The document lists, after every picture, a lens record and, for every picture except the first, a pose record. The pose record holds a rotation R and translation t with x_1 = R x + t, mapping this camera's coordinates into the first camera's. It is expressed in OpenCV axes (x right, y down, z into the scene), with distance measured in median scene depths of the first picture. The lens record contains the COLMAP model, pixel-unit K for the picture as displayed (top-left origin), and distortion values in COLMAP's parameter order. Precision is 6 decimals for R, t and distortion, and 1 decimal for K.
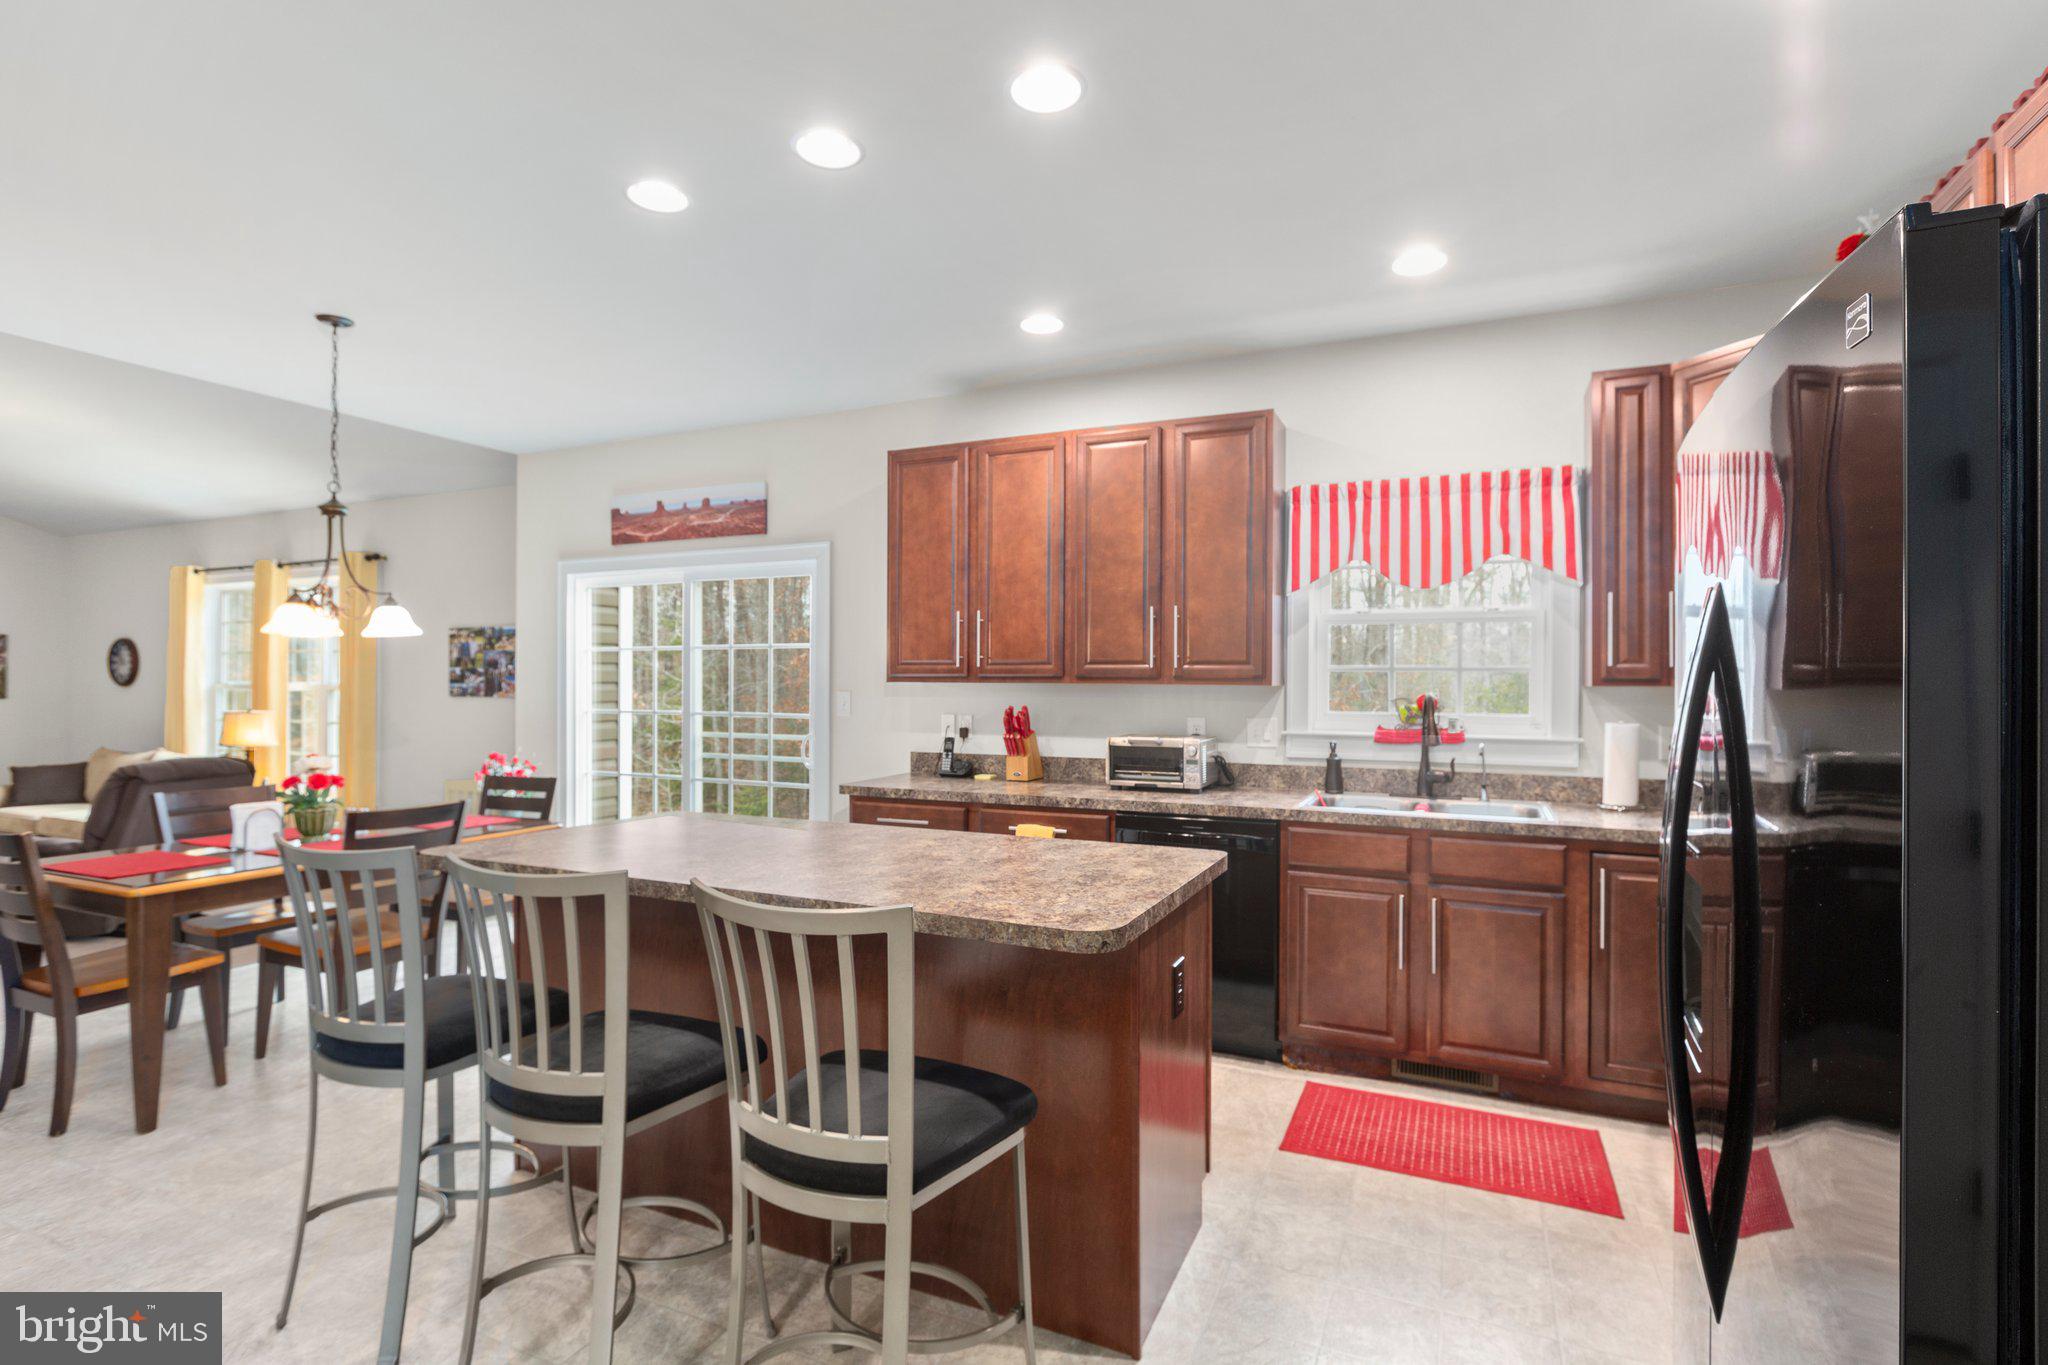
lens RADIAL K [[954.3, 0, 1040.7], [0, 954.3, 695.9], [0, 0, 1]] dist [-0.003610, -0.000942]
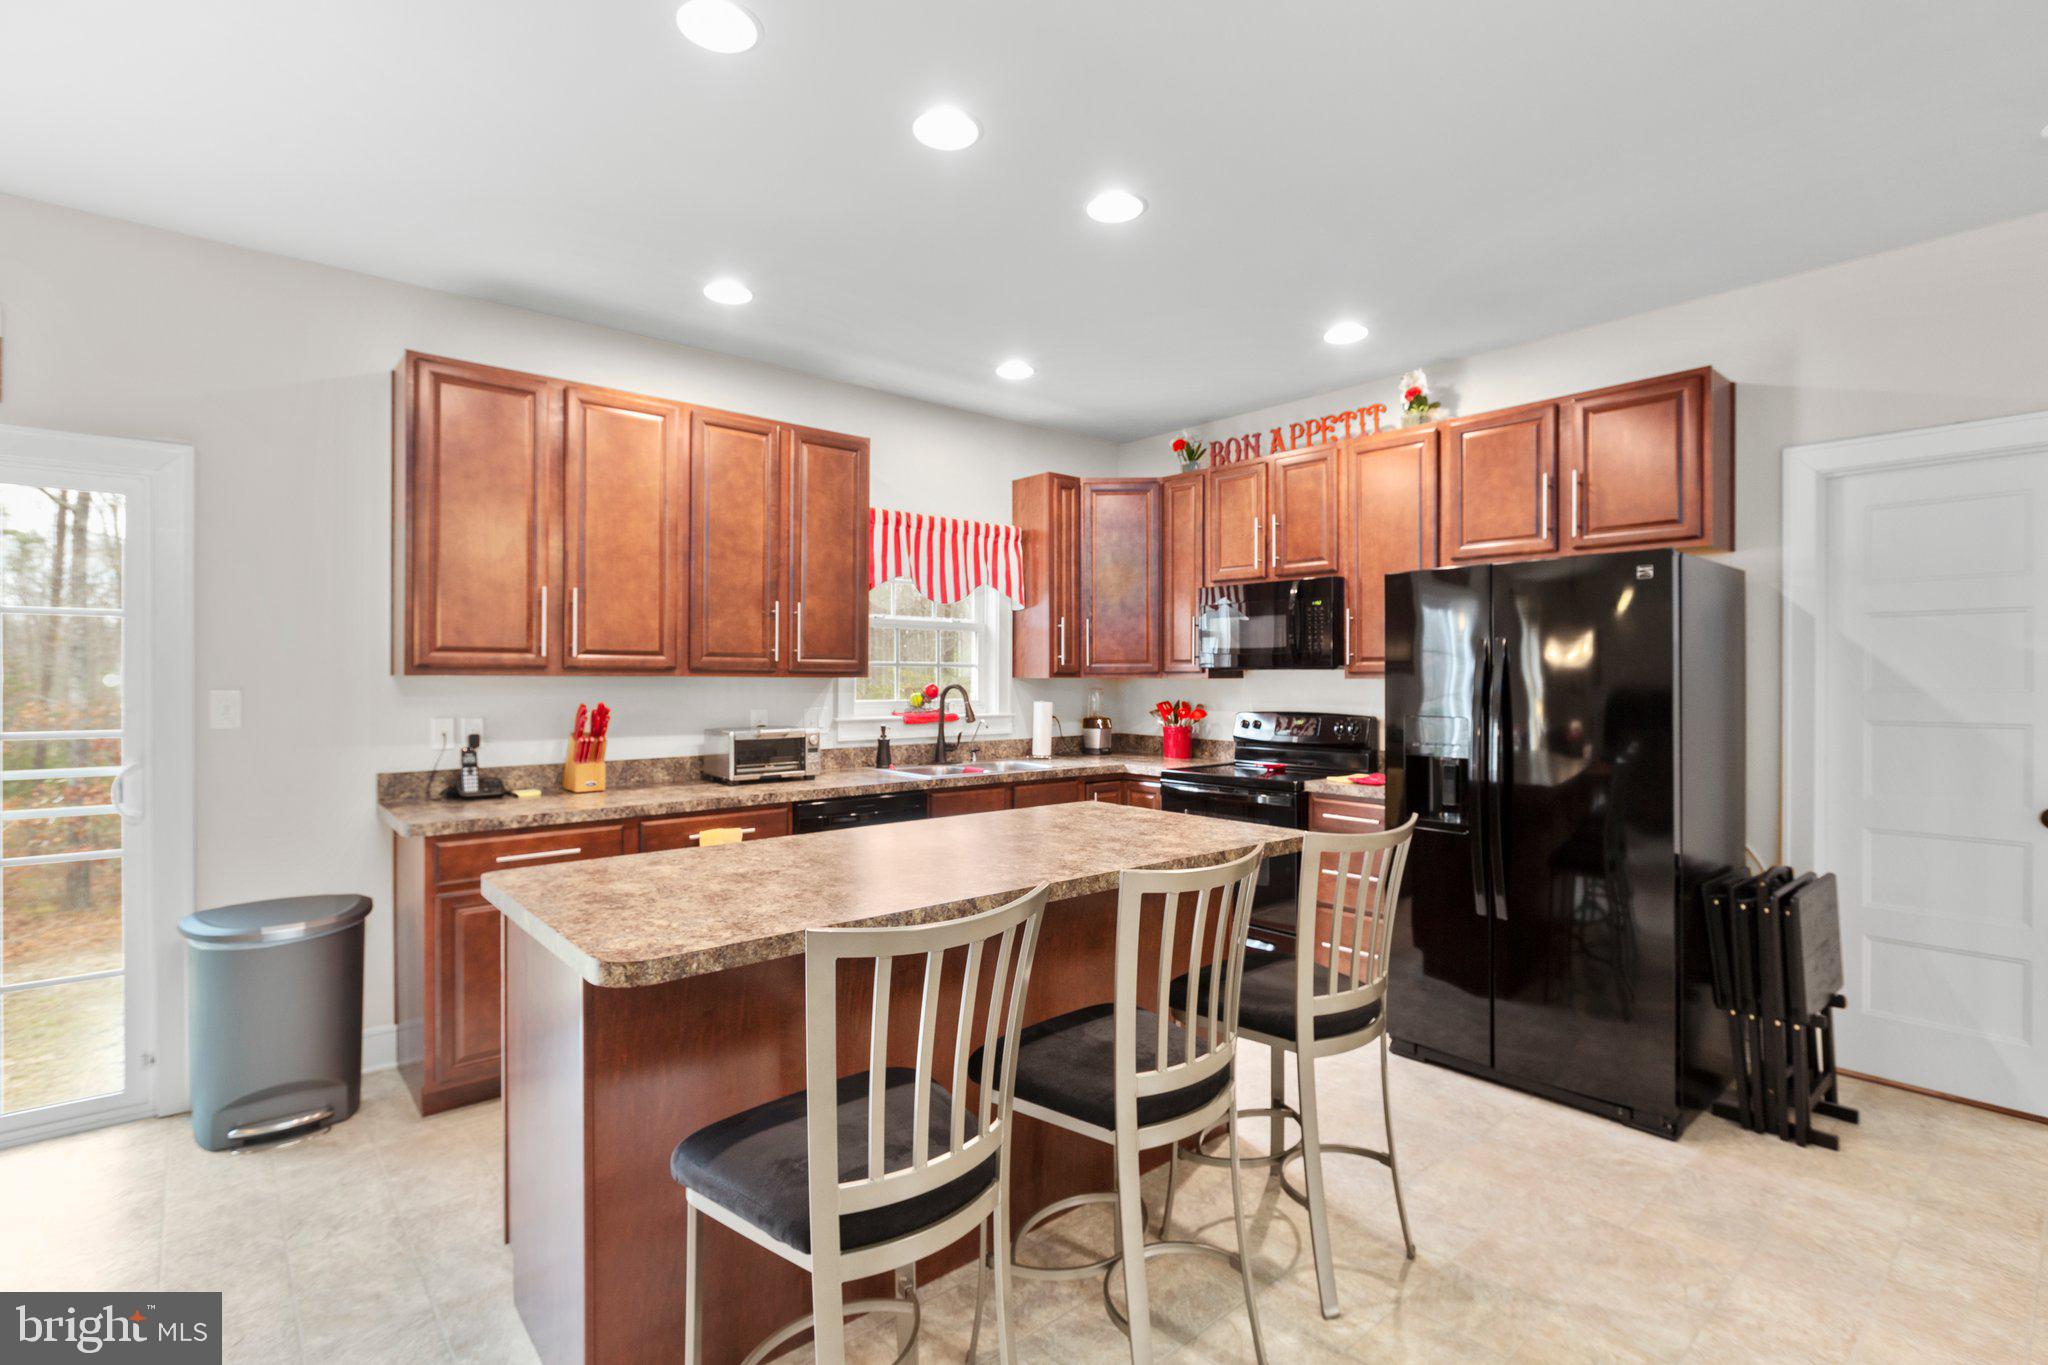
lens RADIAL K [[954.3, 0, 1021.9], [0, 954.3, 679.4], [0, 0, 1]] dist [-0.003610, -0.000942]
pose [[0.429217, -0.007081, 0.903173, -0.603570], [0.010065, 0.999945, 0.003056, -0.009167], [-0.903145, 0.007778, 0.429265, 0.284295]]
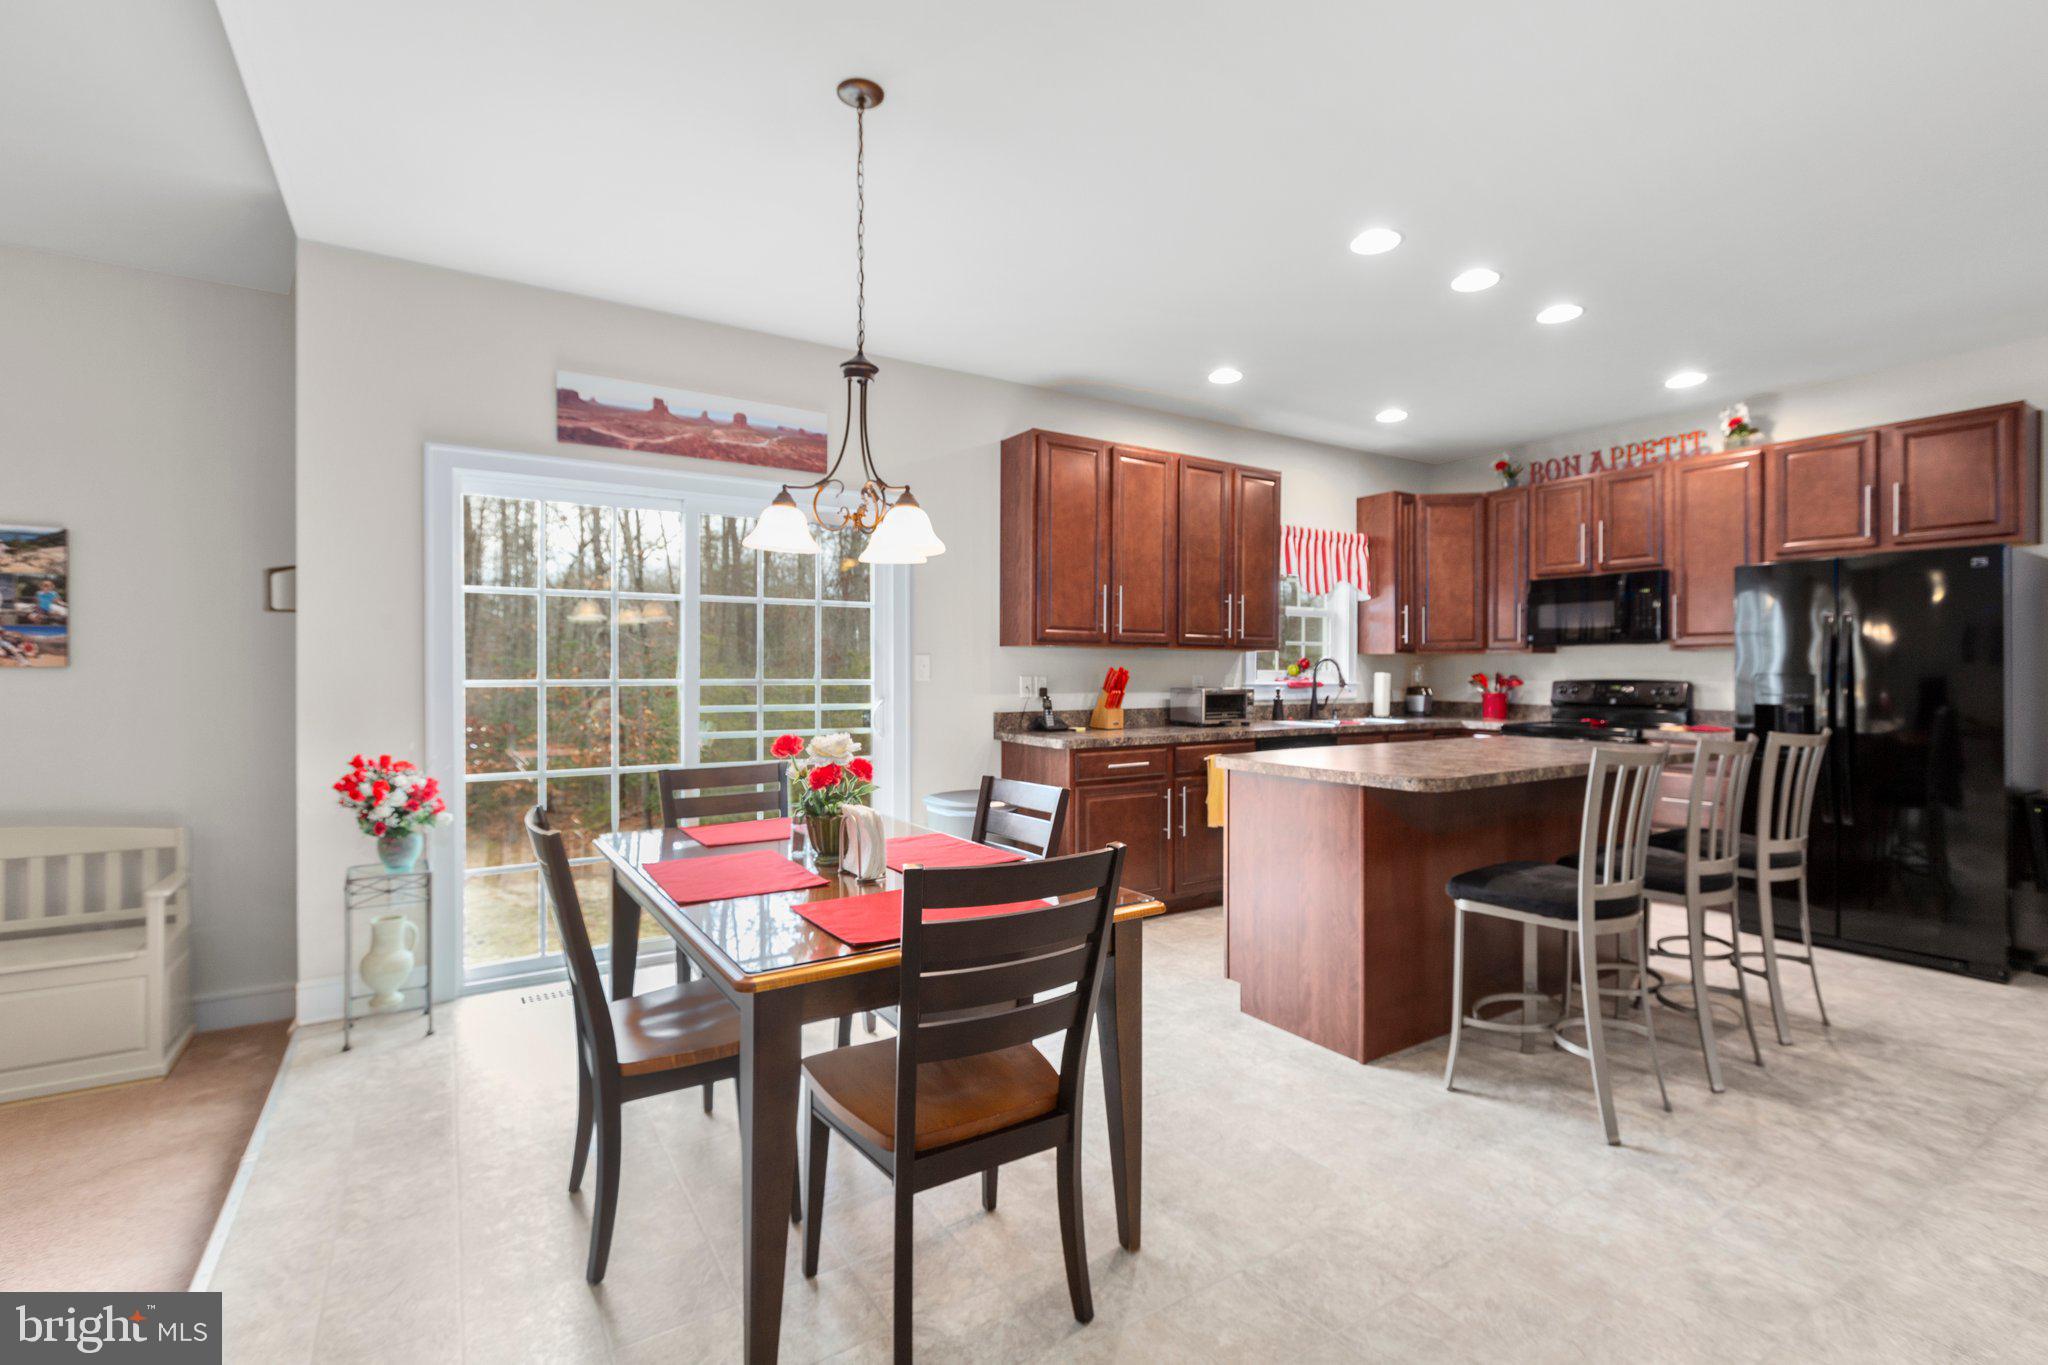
lens RADIAL K [[910.8, 0, 1027.7], [0, 910.8, 675.1], [0, 0, 1]] dist [-0.001401, 0.000167]
pose [[0.554403, -0.007560, 0.832214, -1.009752], [0.010674, 0.999941, 0.001973, 0.016698], [-0.832180, 0.007790, 0.554451, 0.442125]]
